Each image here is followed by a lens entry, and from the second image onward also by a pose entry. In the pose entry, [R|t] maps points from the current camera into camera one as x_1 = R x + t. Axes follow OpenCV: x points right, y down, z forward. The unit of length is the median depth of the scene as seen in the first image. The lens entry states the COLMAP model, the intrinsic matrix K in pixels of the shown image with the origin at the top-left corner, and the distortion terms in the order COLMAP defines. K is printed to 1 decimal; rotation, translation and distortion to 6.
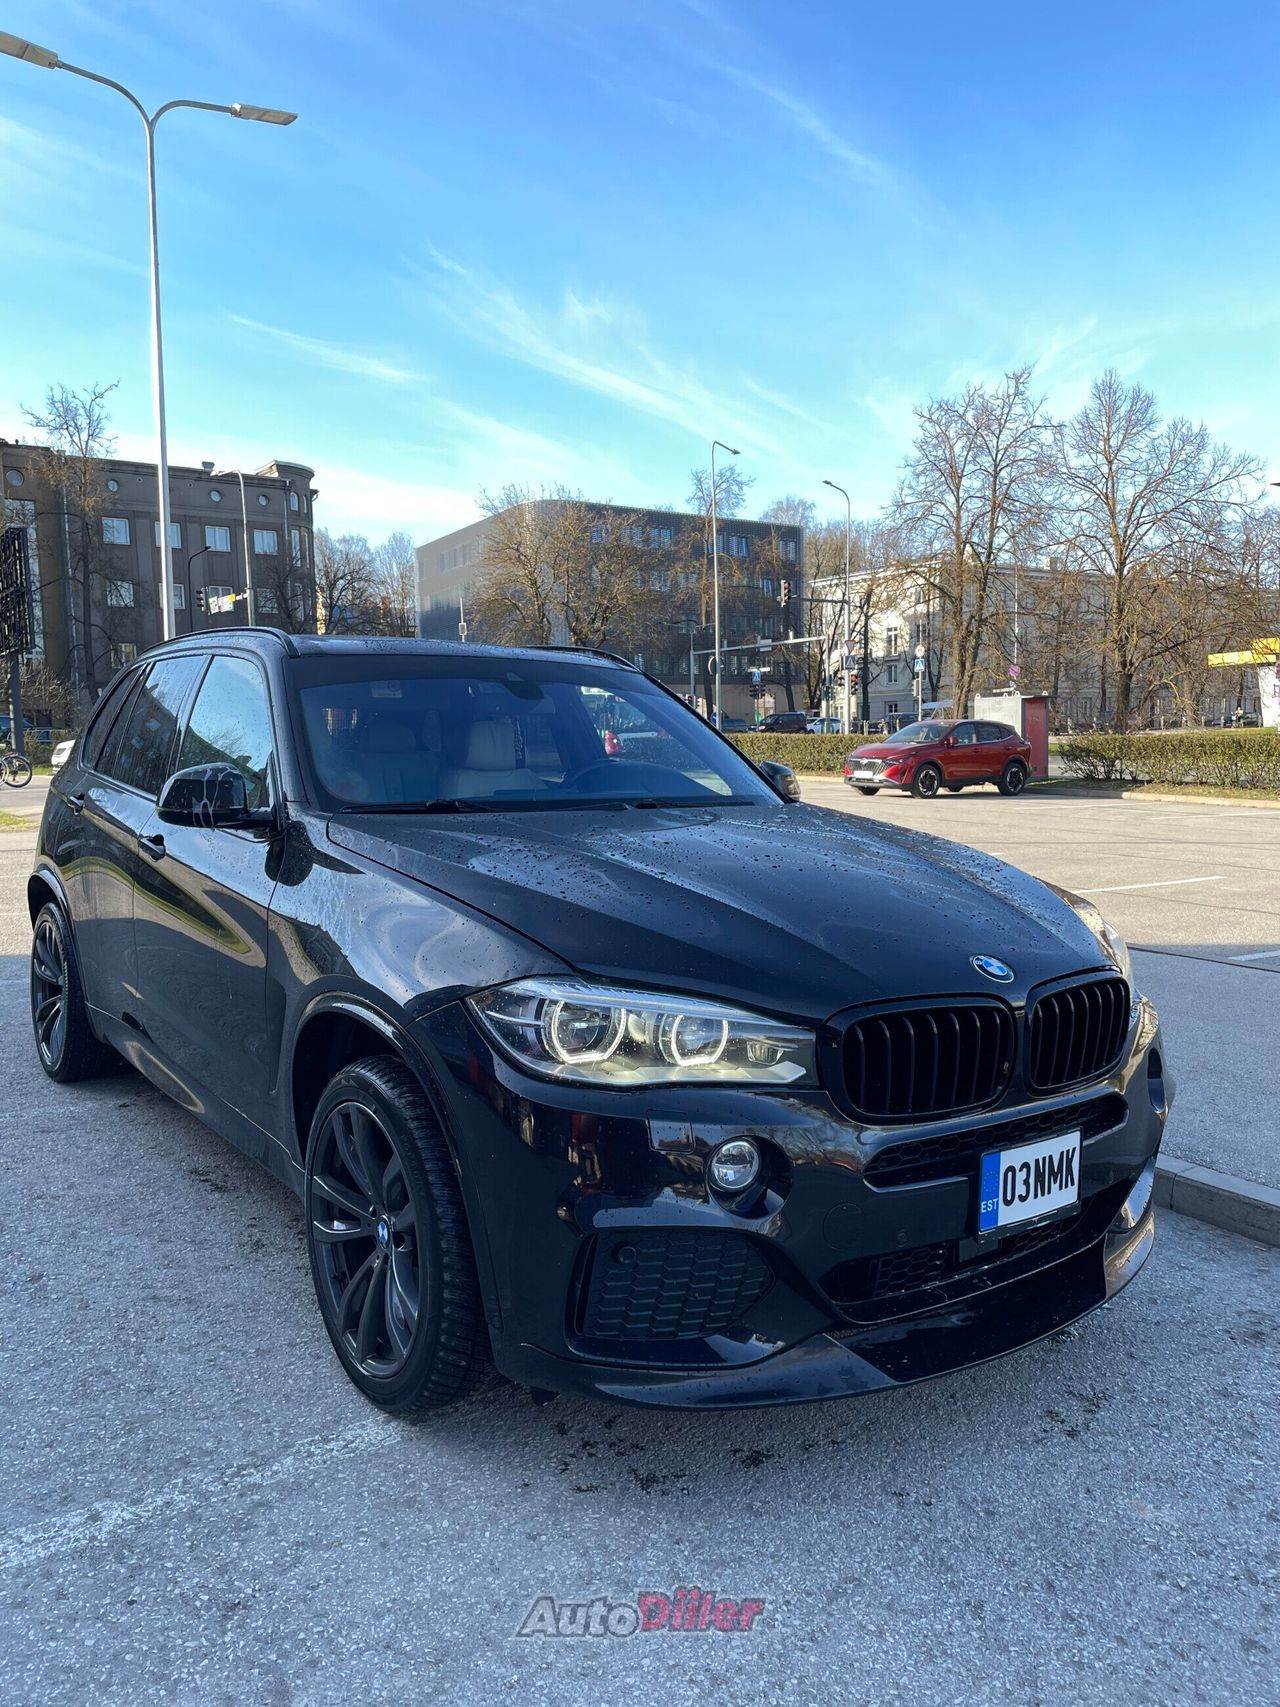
lens RADIAL K [[1283.0, 0, 641.2], [0, 1283.0, 855.0], [0, 0, 1]] dist [0.076816, -0.099733]
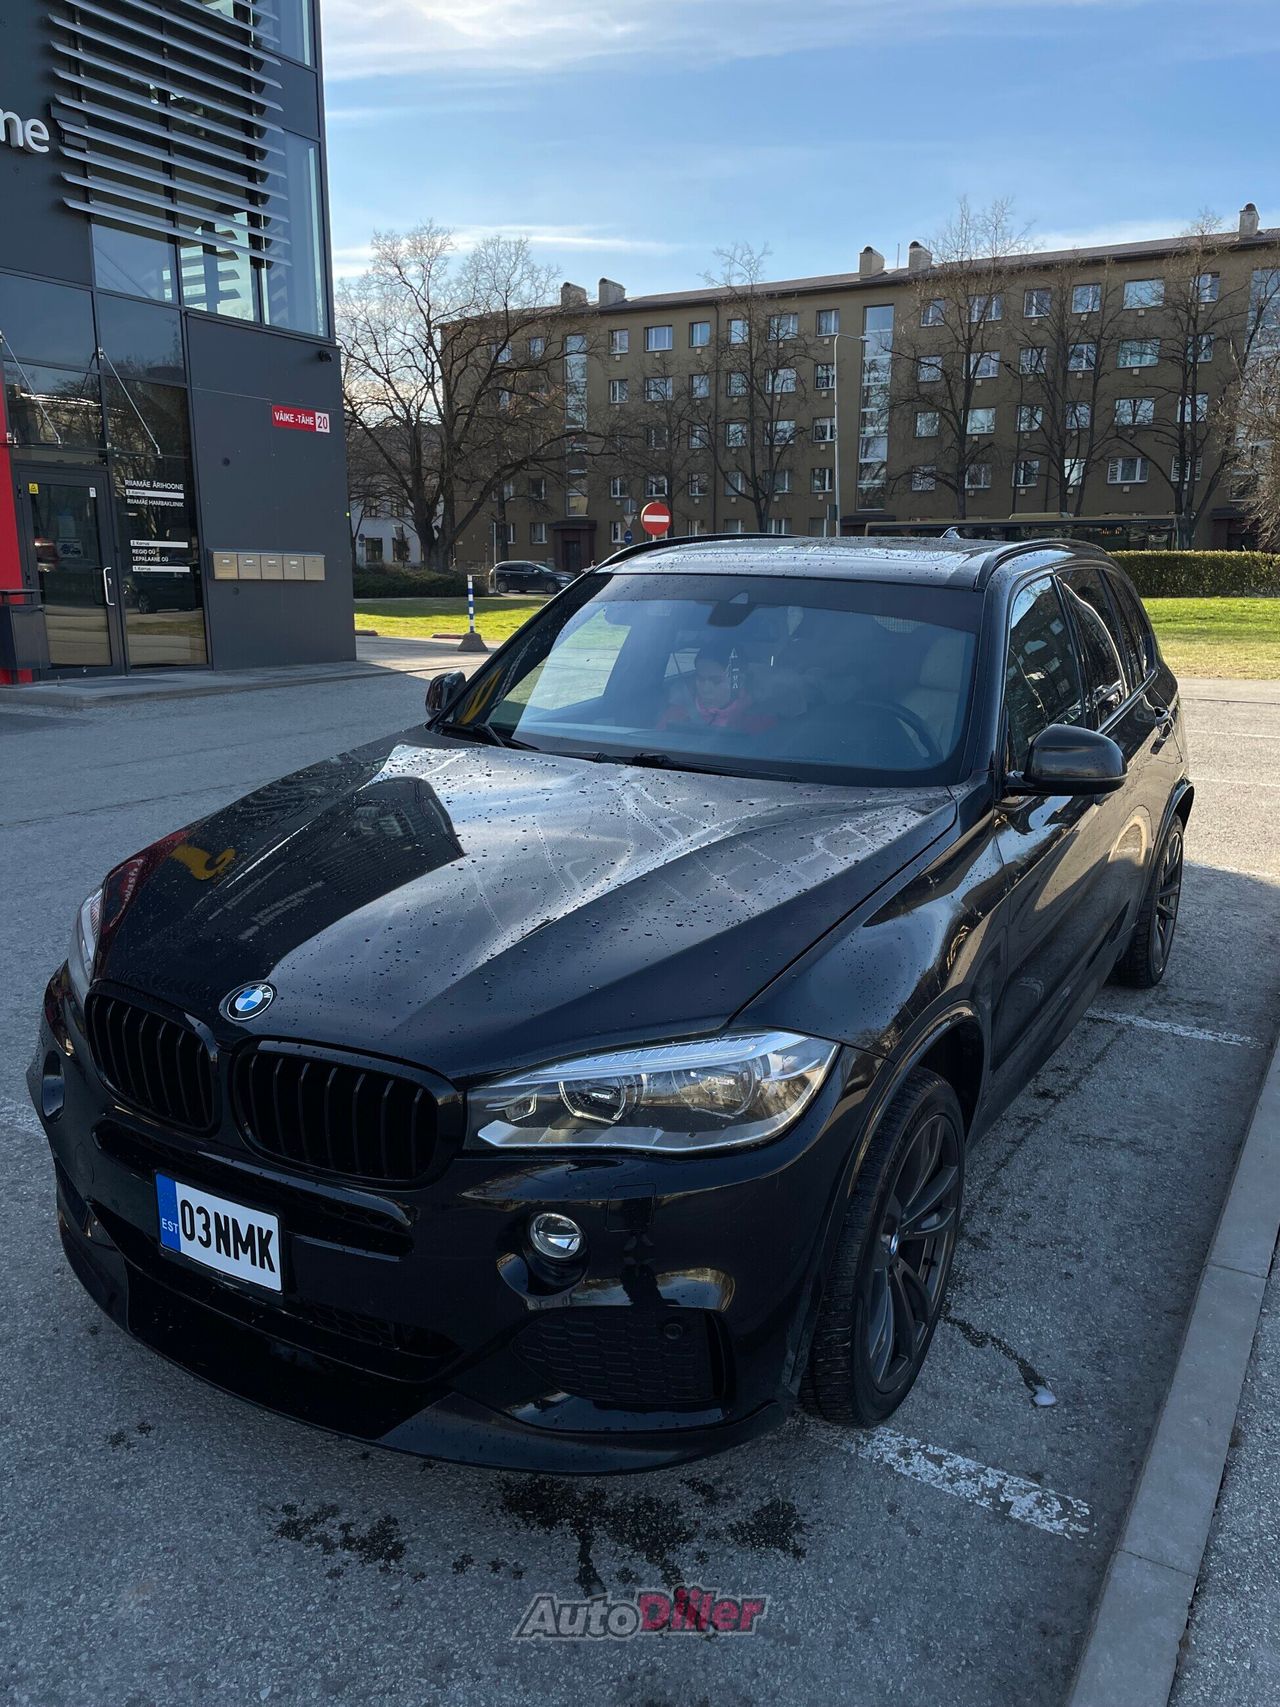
lens RADIAL K [[1281.1, 0, 653.9], [0, 1281.1, 874.6], [0, 0, 1]] dist [0.081217, -0.103381]
pose [[0.414790, 0.232958, -0.879591, 1.056397], [-0.098946, 0.972487, 0.210902, -0.194992], [0.904522, -0.000448, 0.426428, 0.800598]]
